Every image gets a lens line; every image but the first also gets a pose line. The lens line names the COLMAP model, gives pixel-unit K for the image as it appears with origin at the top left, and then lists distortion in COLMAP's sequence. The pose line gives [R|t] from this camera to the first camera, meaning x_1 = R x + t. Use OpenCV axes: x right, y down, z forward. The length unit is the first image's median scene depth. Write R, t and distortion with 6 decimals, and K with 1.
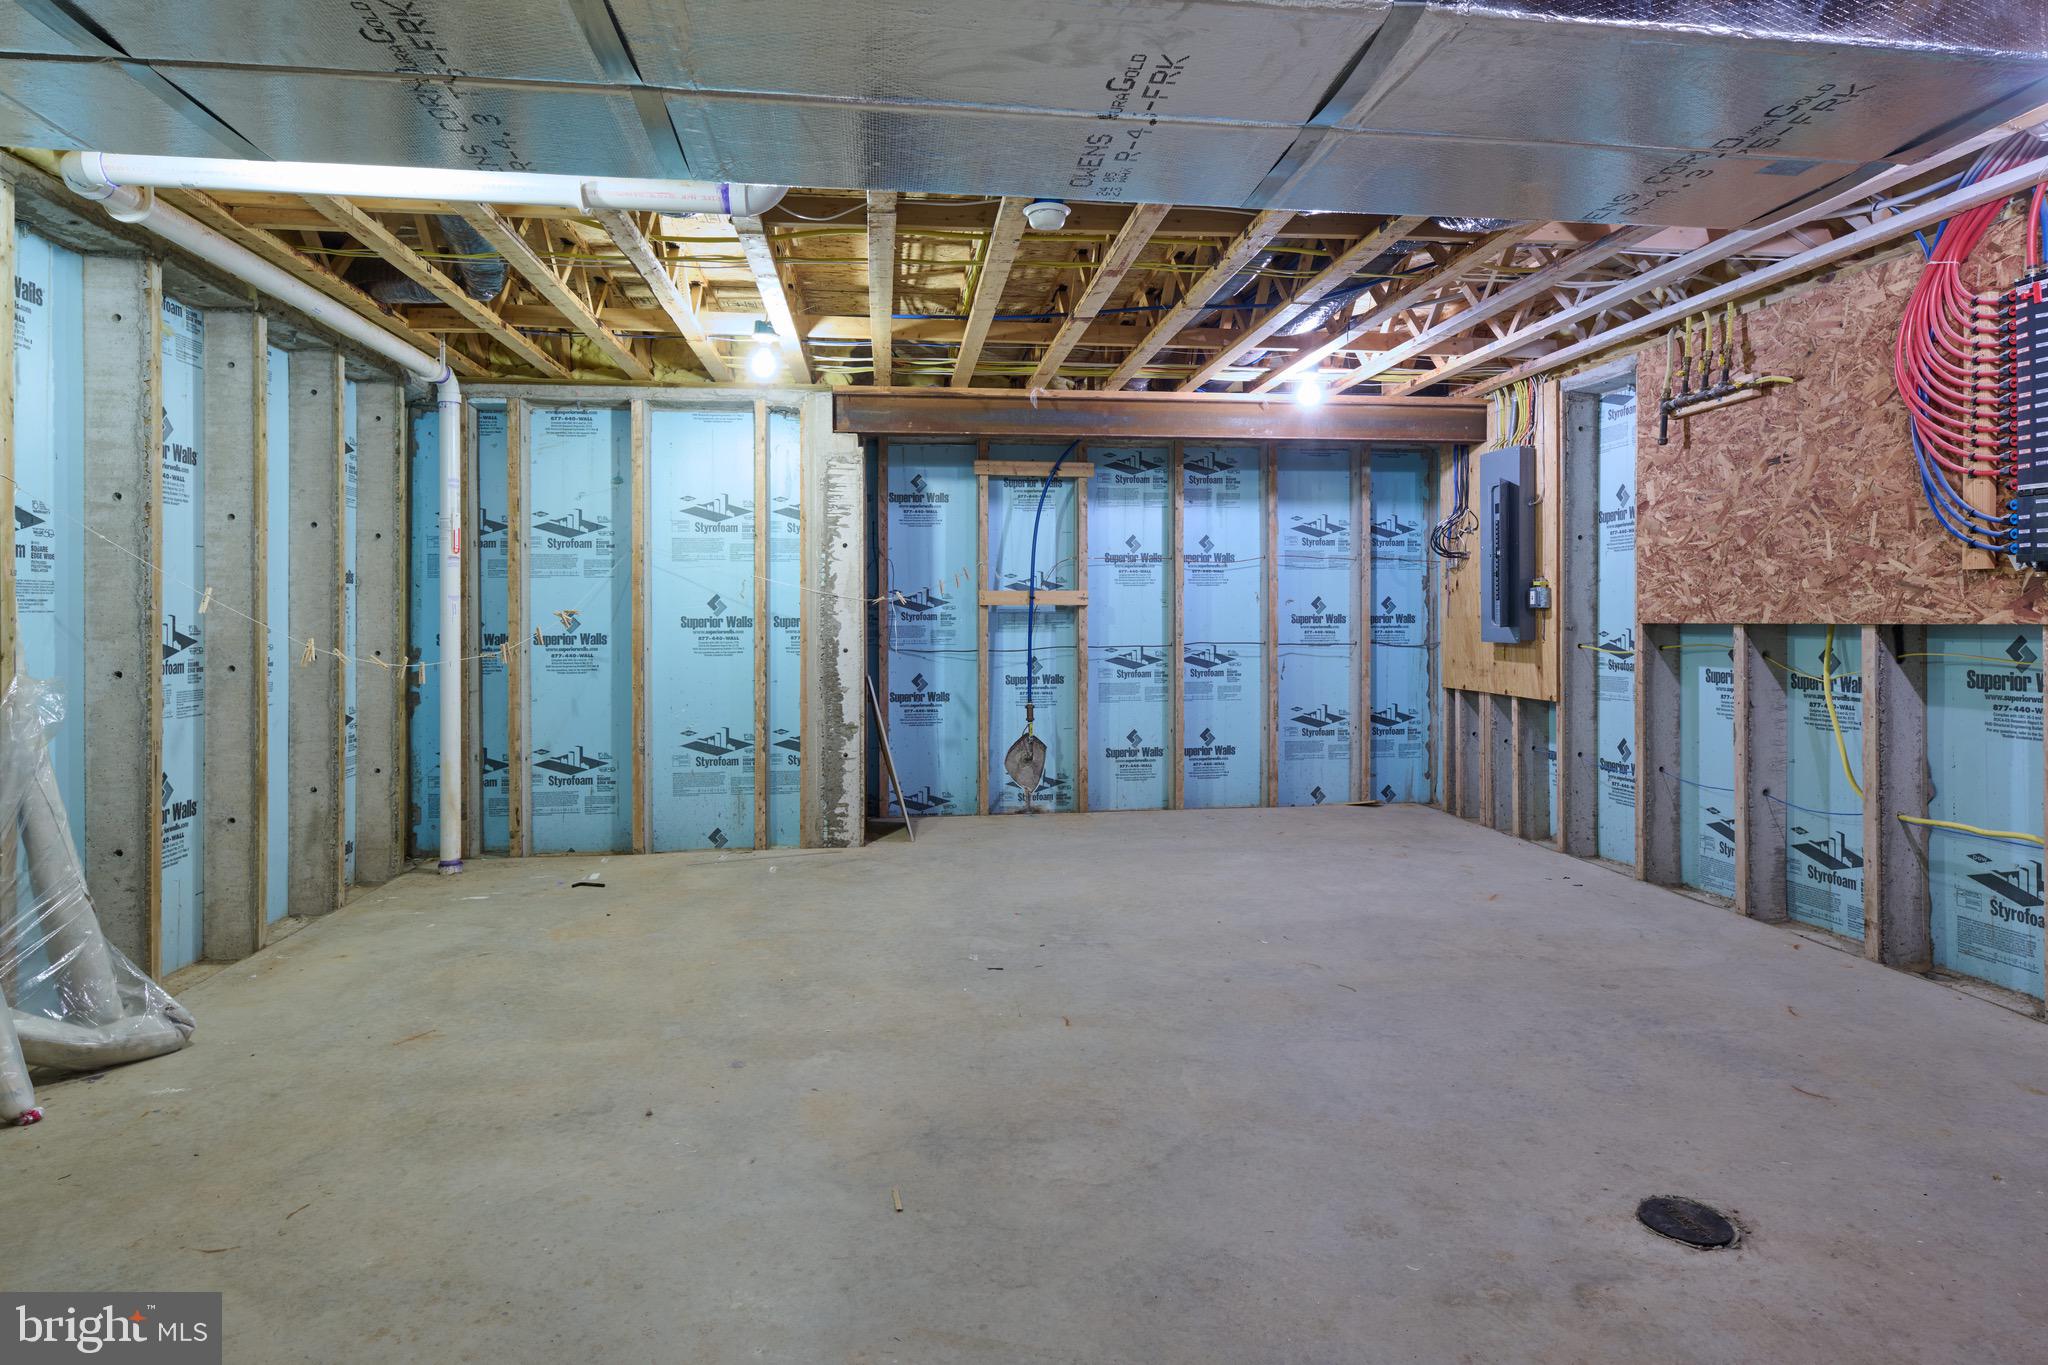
lens RADIAL K [[1143.3, 0, 1026.6], [0, 1143.3, 619.6], [0, 0, 1]] dist [-0.006354, -0.004484]
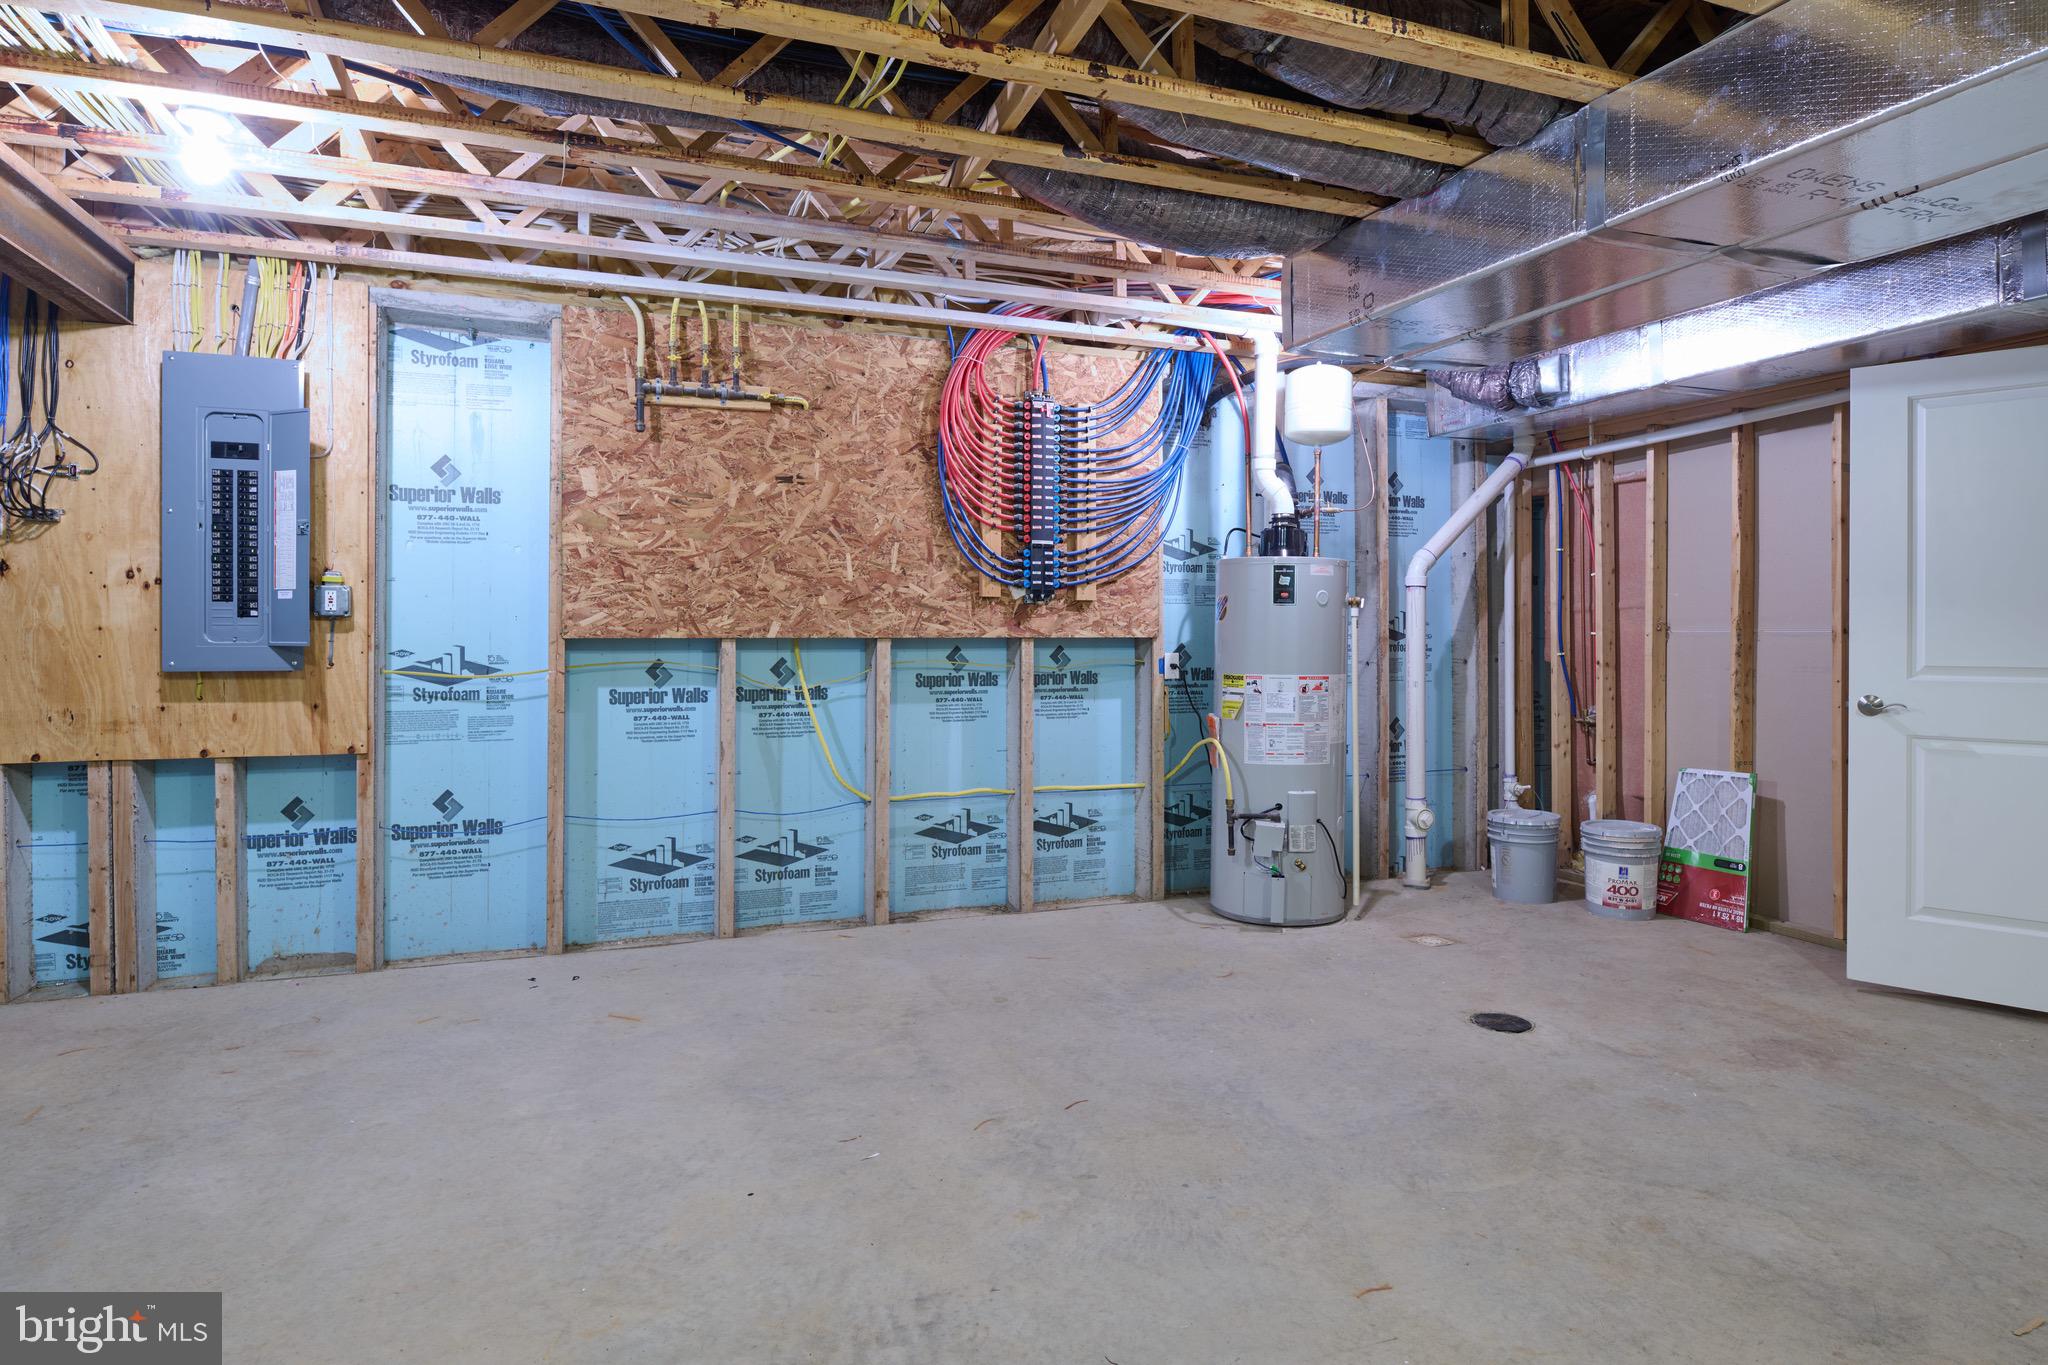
lens RADIAL K [[1143.3, 0, 1036.3], [0, 1143.3, 635.3], [0, 0, 1]] dist [-0.006354, -0.004484]
pose [[-0.245921, 0.001000, 0.969289, -0.429868], [-0.000110, 0.999999, -0.001059, 0.002497], [-0.969290, -0.000367, -0.245920, 1.115633]]
